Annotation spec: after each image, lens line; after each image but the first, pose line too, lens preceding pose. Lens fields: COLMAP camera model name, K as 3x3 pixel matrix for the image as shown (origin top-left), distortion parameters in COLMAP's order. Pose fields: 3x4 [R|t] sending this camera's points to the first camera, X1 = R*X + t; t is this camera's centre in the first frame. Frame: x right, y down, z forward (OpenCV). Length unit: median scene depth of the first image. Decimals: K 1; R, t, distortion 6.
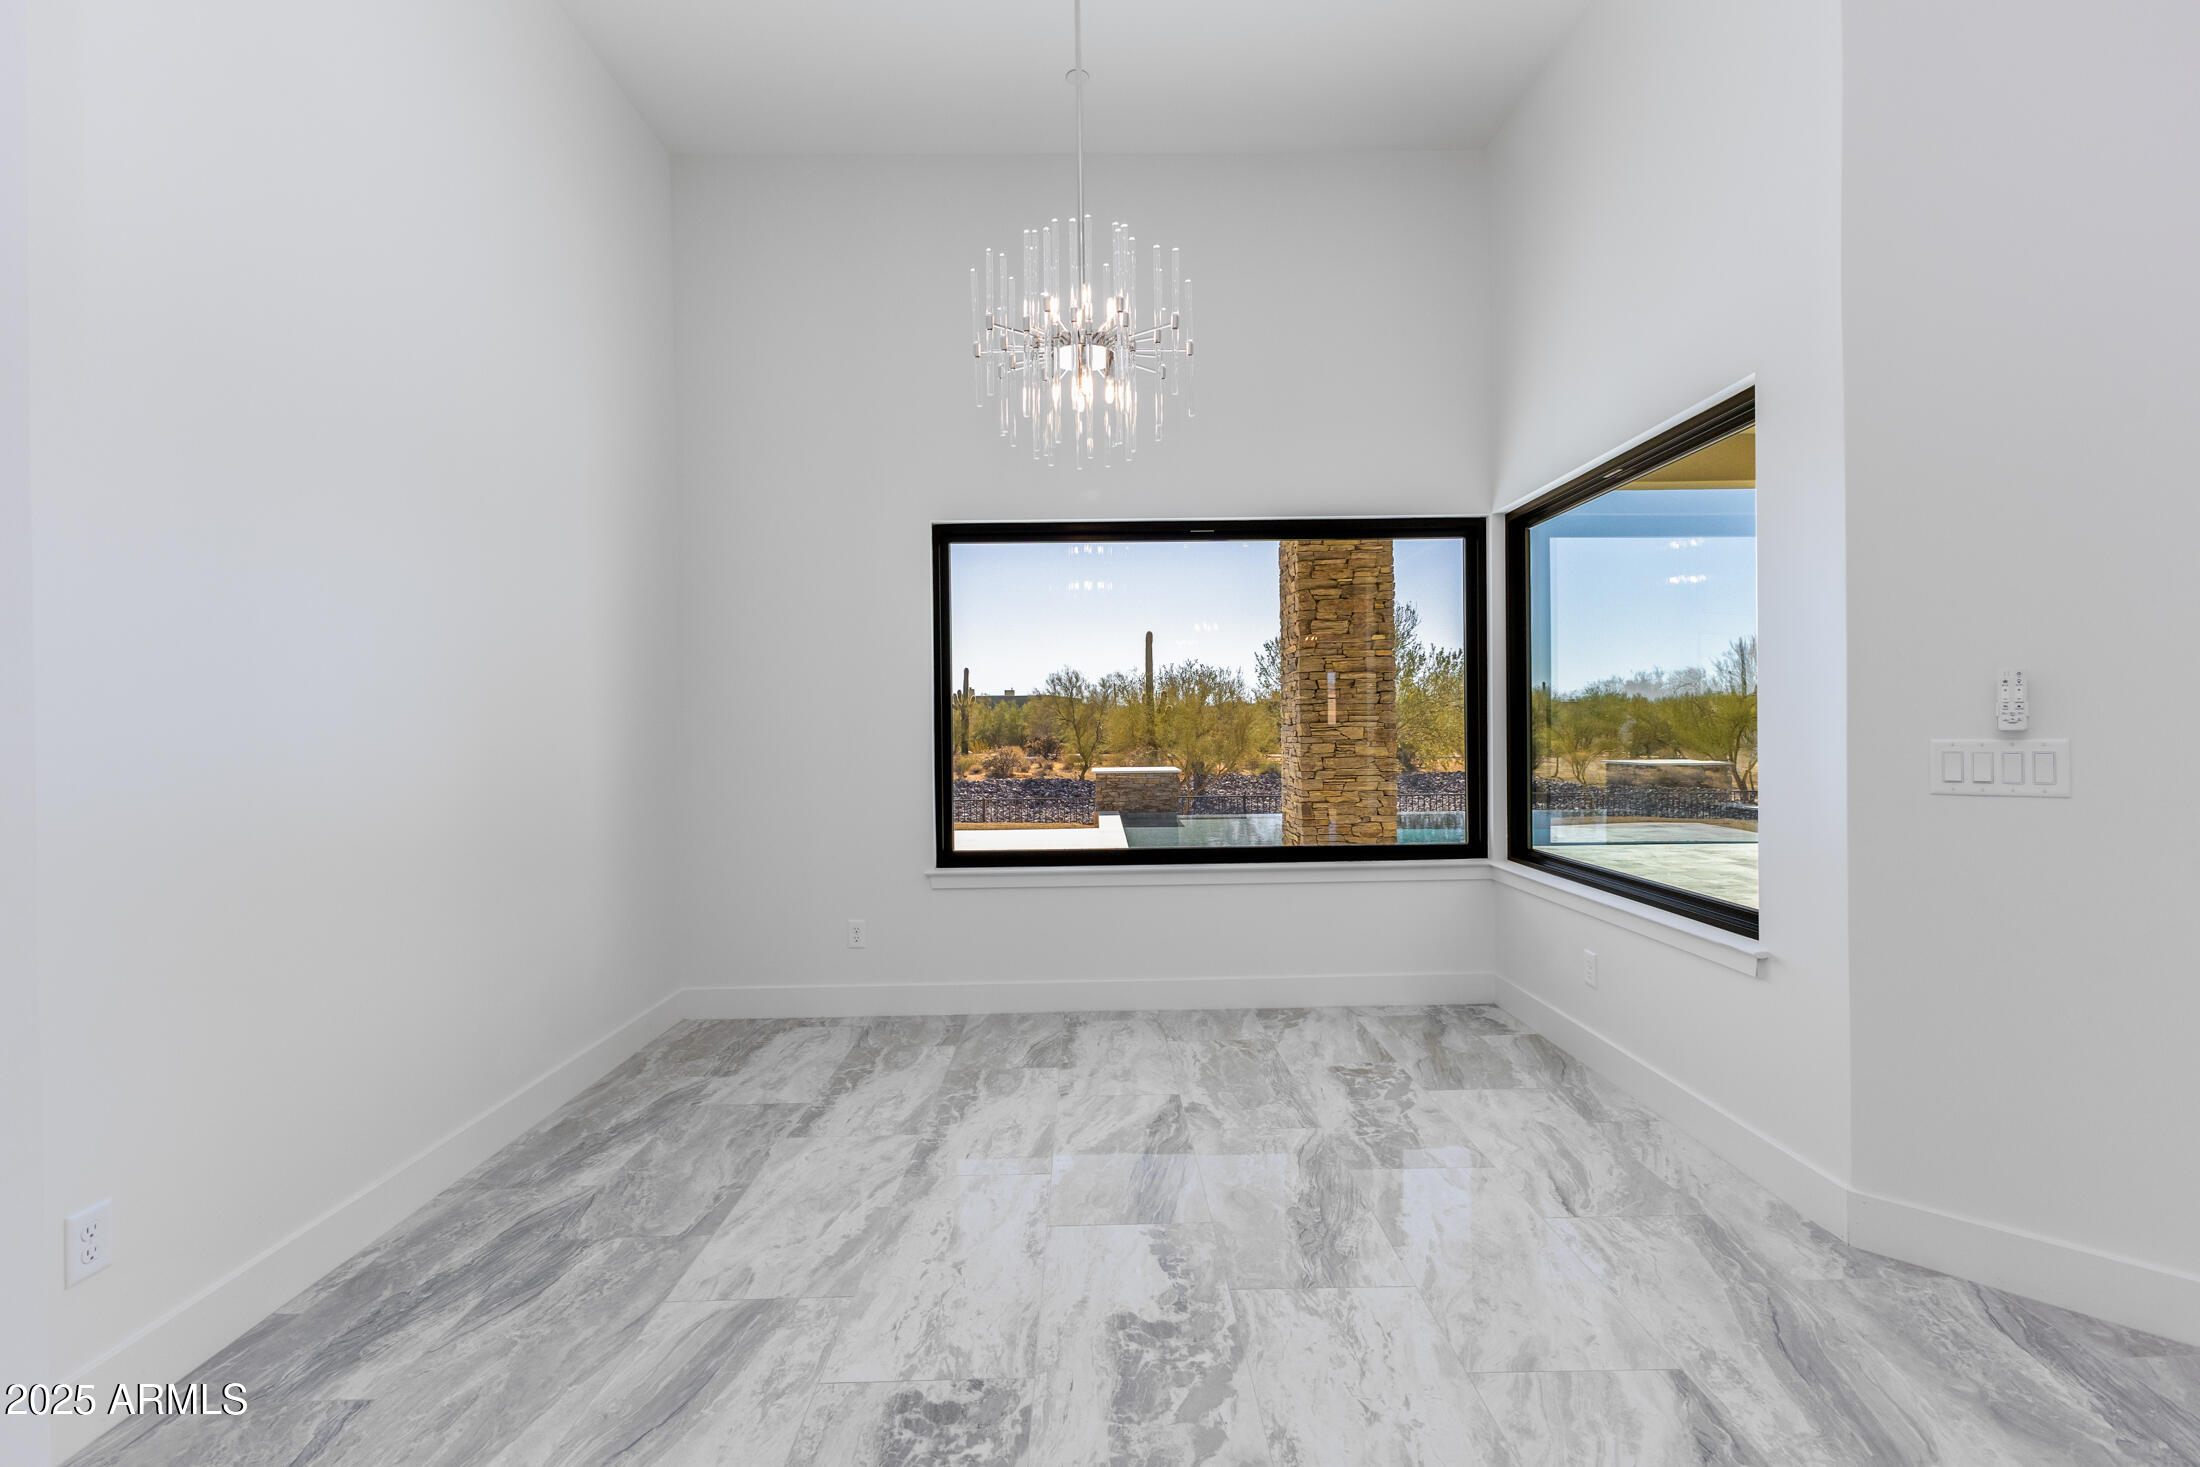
lens RADIAL K [[975.3, 0, 1100.0], [0, 975.3, 733.5], [0, 0, 1]] dist [0.002772, 0.000704]
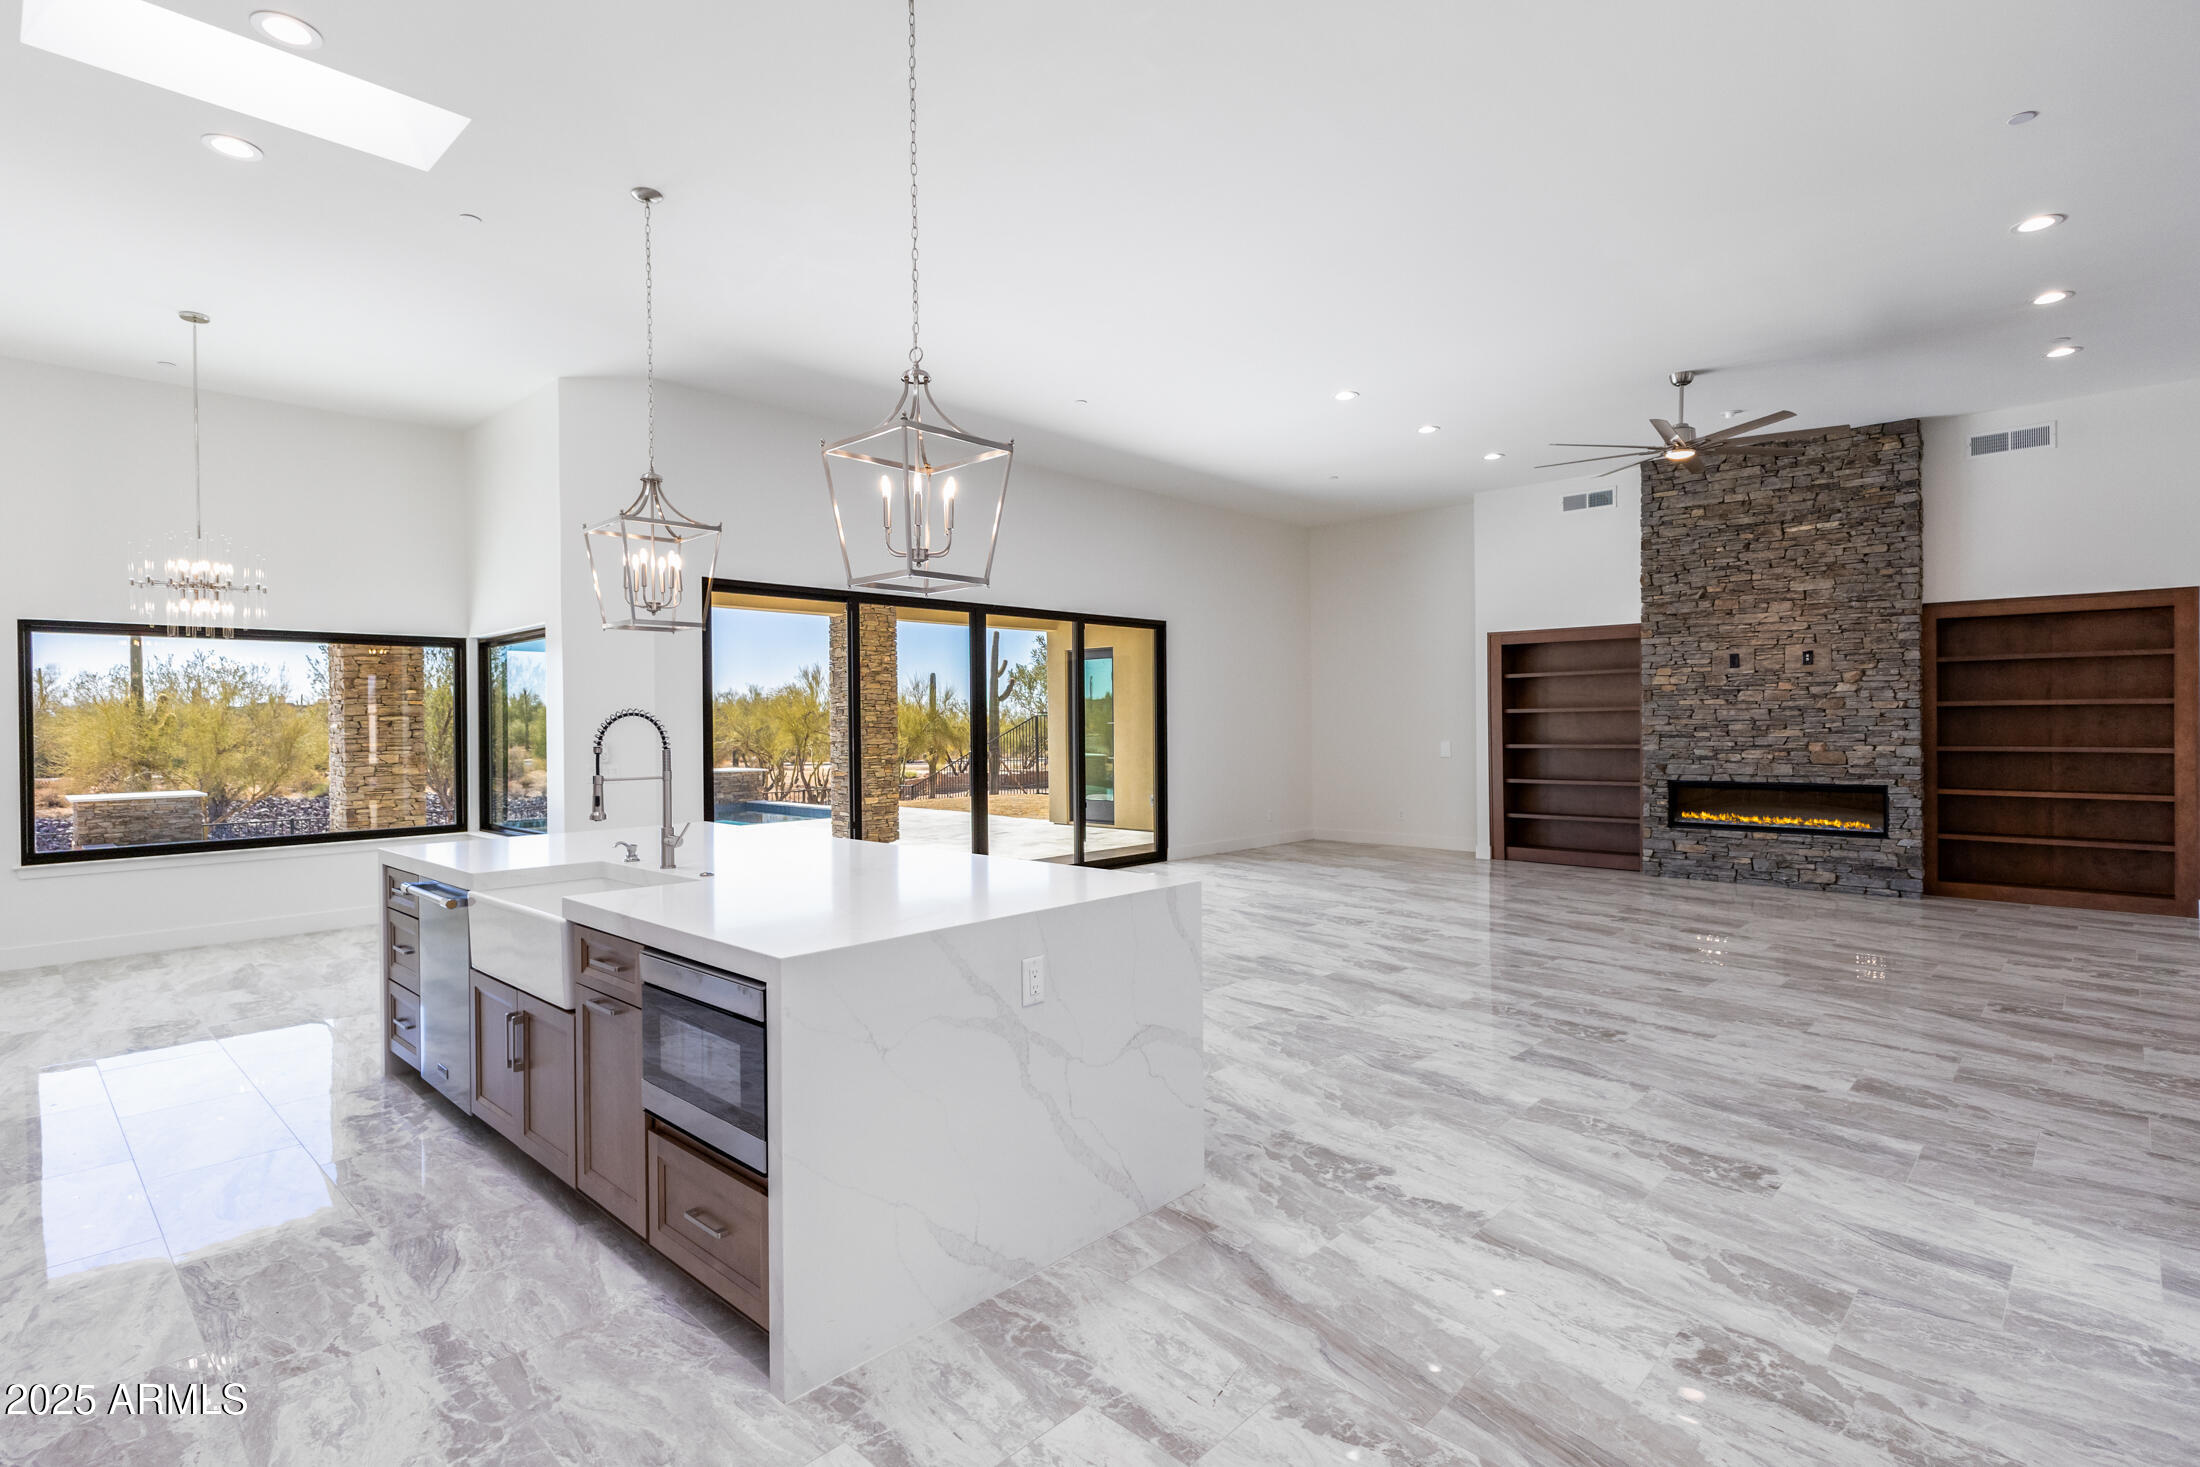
lens RADIAL K [[1049.6, 0, 1100.0], [0, 1049.6, 733.5], [0, 0, 1]] dist [0.003654, -0.000193]
pose [[0.694732, 0.000227, 0.719269, -0.122926], [0.006096, 0.999962, -0.006203, -0.021391], [-0.719243, 0.008694, 0.694704, -0.800888]]
